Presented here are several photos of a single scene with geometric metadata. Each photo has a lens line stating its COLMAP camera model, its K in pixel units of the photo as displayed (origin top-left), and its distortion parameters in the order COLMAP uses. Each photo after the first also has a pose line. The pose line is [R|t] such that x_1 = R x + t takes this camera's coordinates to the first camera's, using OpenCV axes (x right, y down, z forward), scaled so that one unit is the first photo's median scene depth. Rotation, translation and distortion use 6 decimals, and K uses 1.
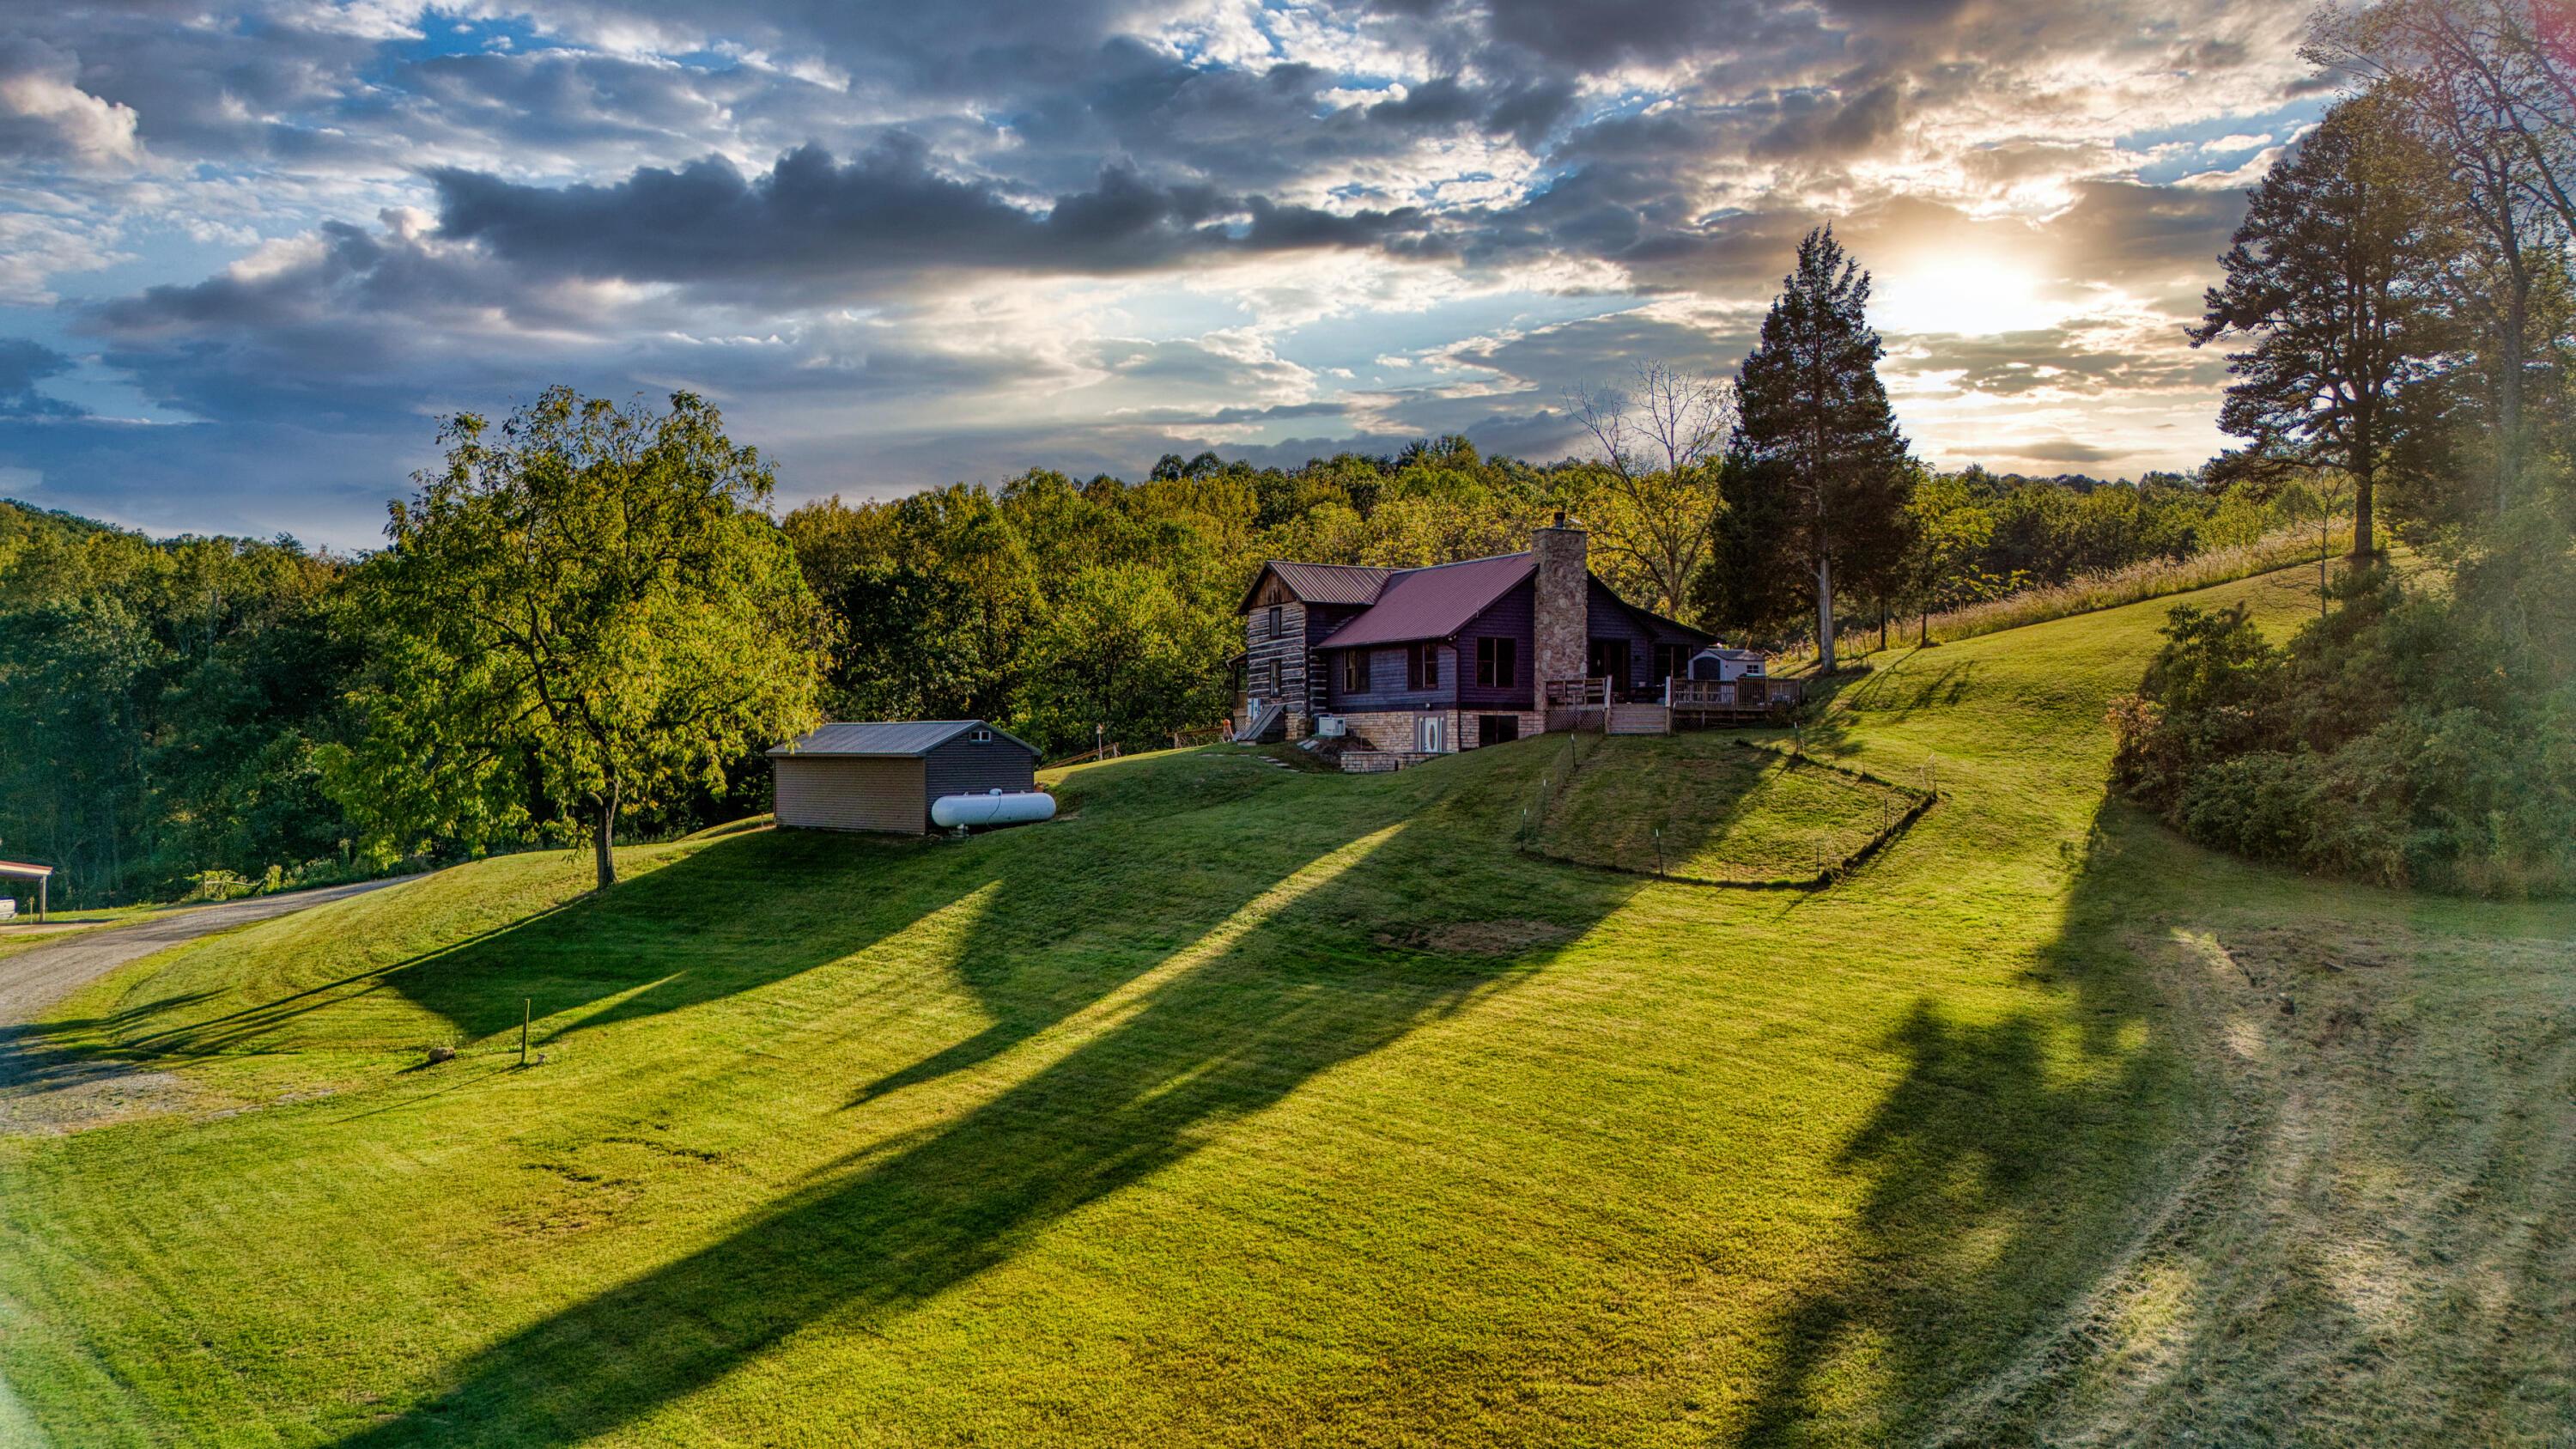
lens RADIAL K [[1814.0, 0, 1305.4], [0, 1814.0, 726.5], [0, 0, 1]] dist [0.086317, -0.067743]
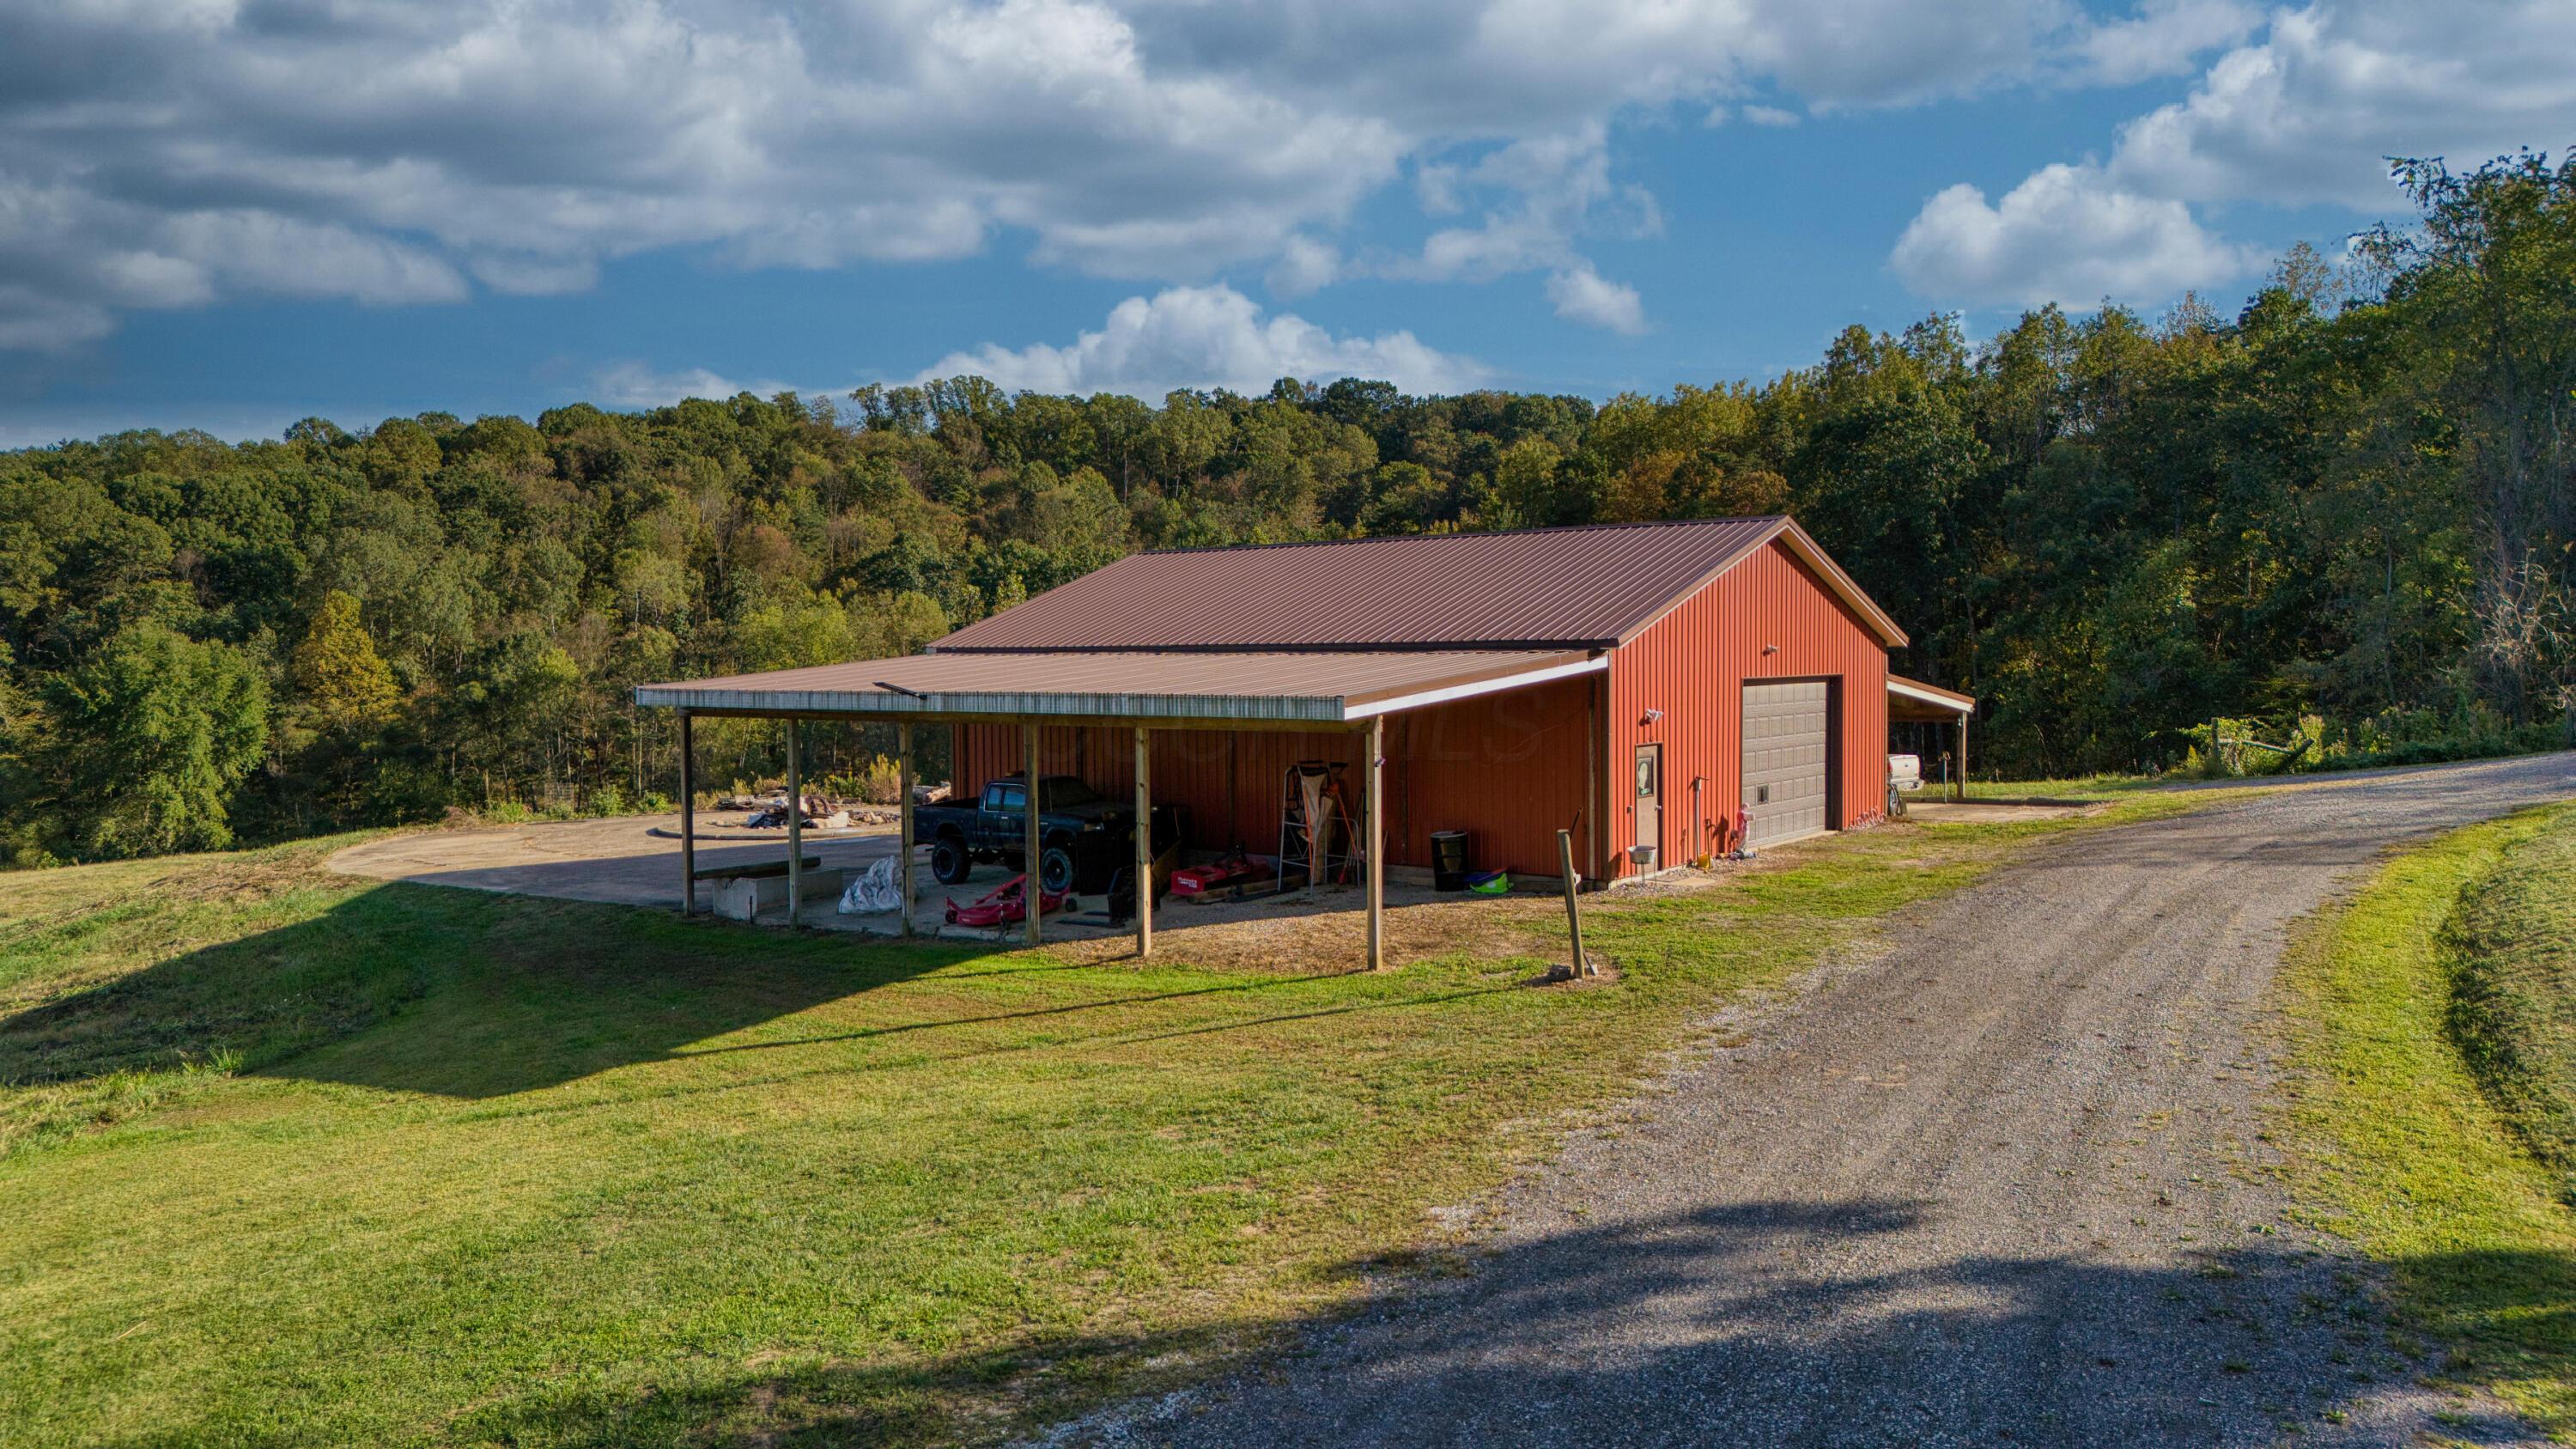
lens RADIAL K [[1814.0, 0, 1305.4], [0, 1814.0, 726.5], [0, 0, 1]] dist [0.086317, -0.067743]
pose [[0.654016, 0.024668, -0.756078, -0.242965], [0.017322, 0.998718, 0.047568, 0.033621], [0.756282, -0.044207, 0.652750, 0.309343]]
